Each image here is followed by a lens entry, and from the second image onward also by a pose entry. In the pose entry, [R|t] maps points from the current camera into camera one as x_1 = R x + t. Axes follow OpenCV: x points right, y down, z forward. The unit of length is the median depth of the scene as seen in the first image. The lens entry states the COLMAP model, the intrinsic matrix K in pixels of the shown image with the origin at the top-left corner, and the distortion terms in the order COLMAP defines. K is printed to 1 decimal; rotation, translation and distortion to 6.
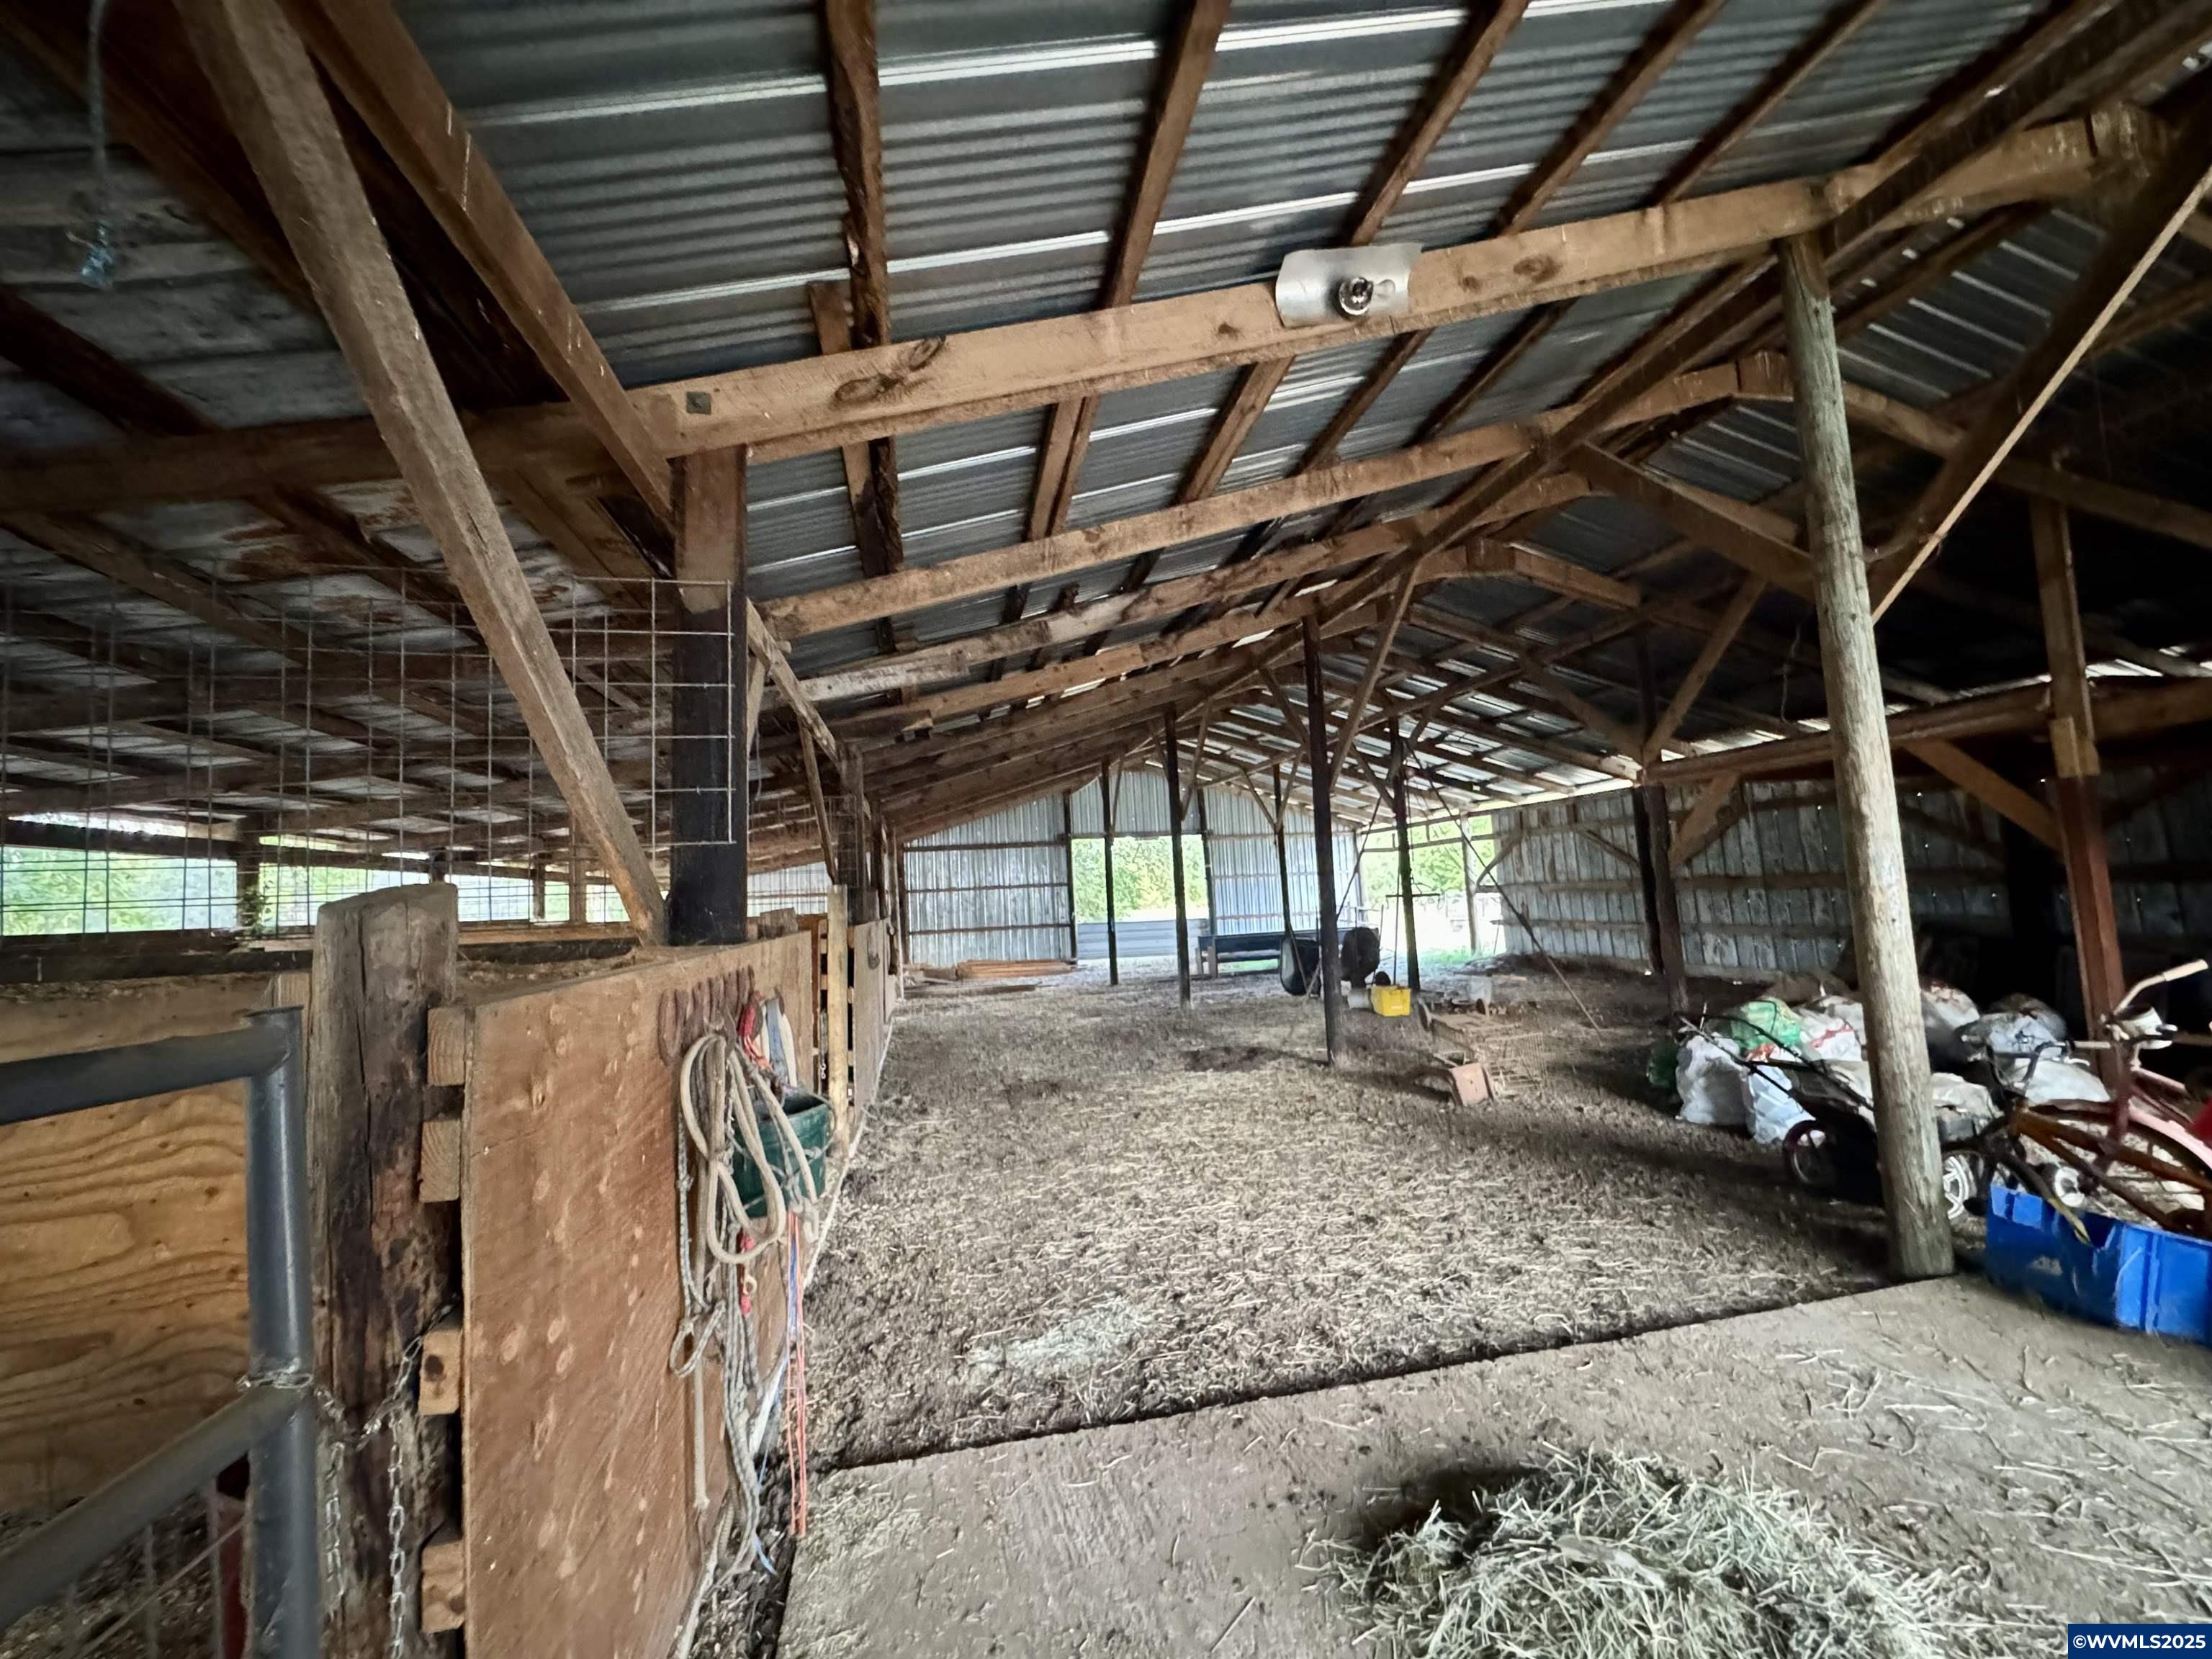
lens RADIAL K [[875.9, 0, 1102.0], [0, 875.9, 826.1], [0, 0, 1]] dist [-0.004126, -0.000785]
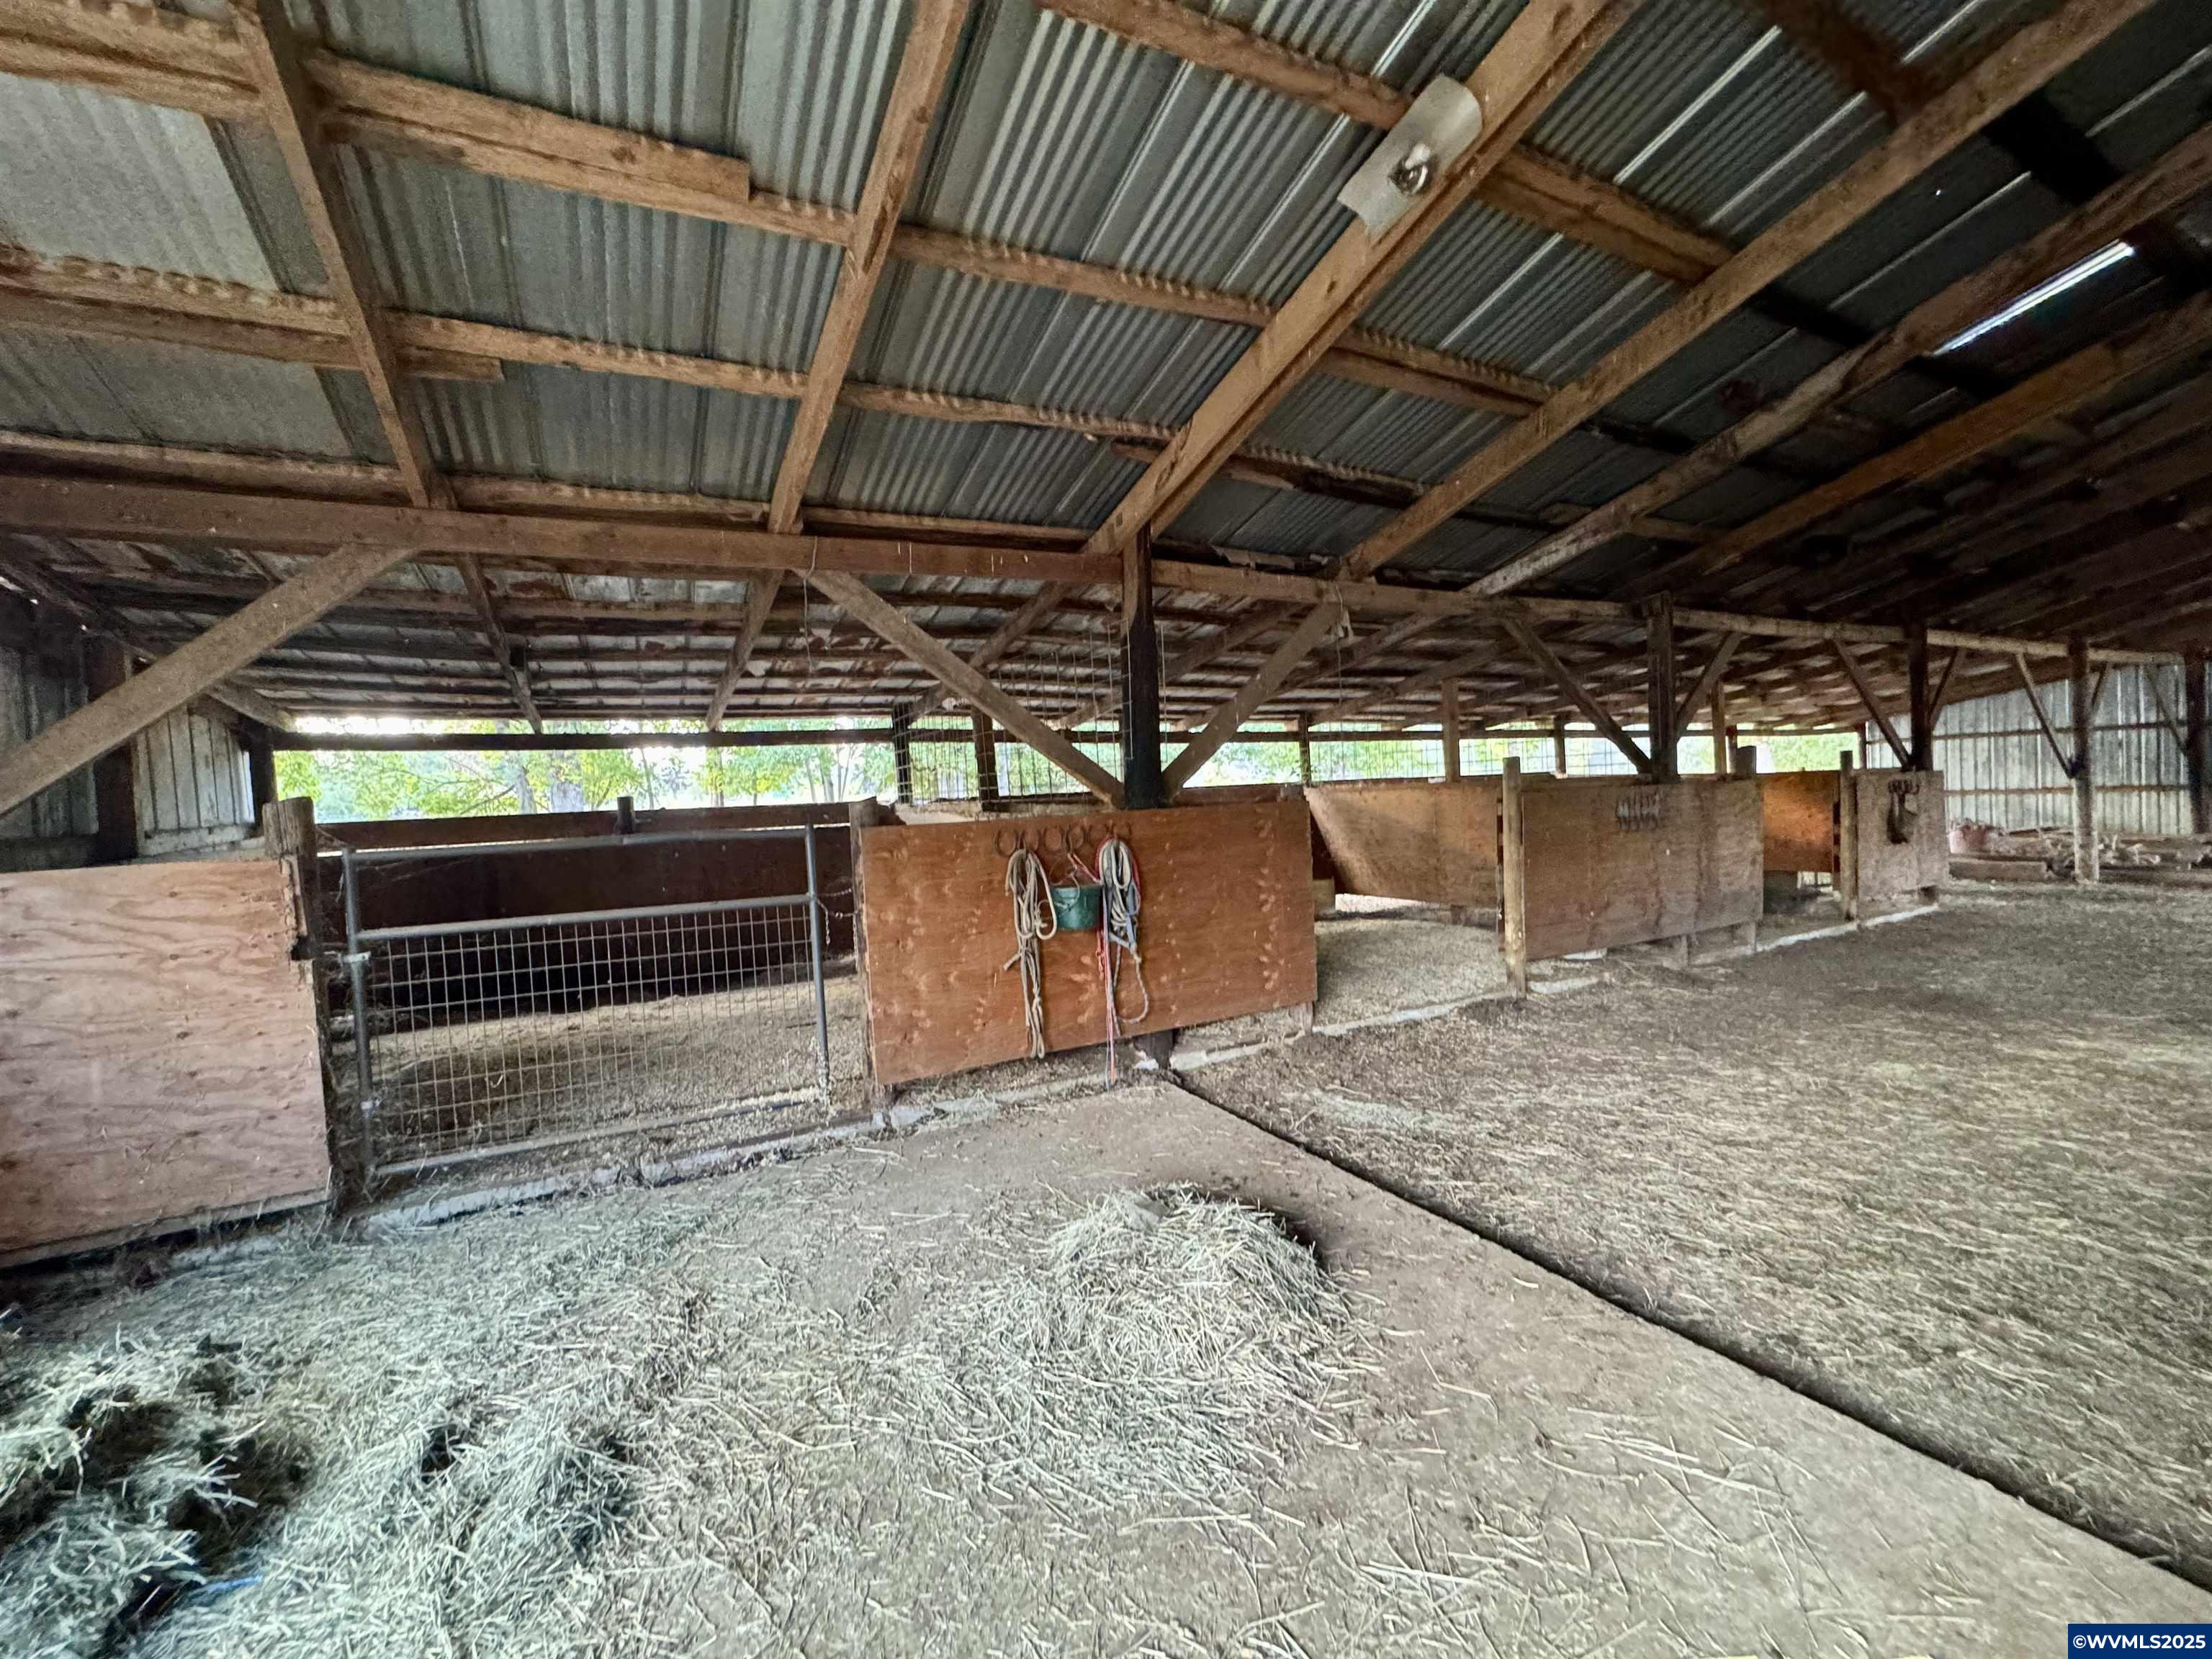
lens RADIAL K [[875.9, 0, 1102.0], [0, 875.9, 826.1], [0, 0, 1]] dist [-0.004126, -0.000785]
pose [[0.285612, 0.067064, -0.955996, 0.513572], [0.110199, 0.988633, 0.102277, -0.014155], [0.951988, -0.134561, 0.274975, 0.138331]]
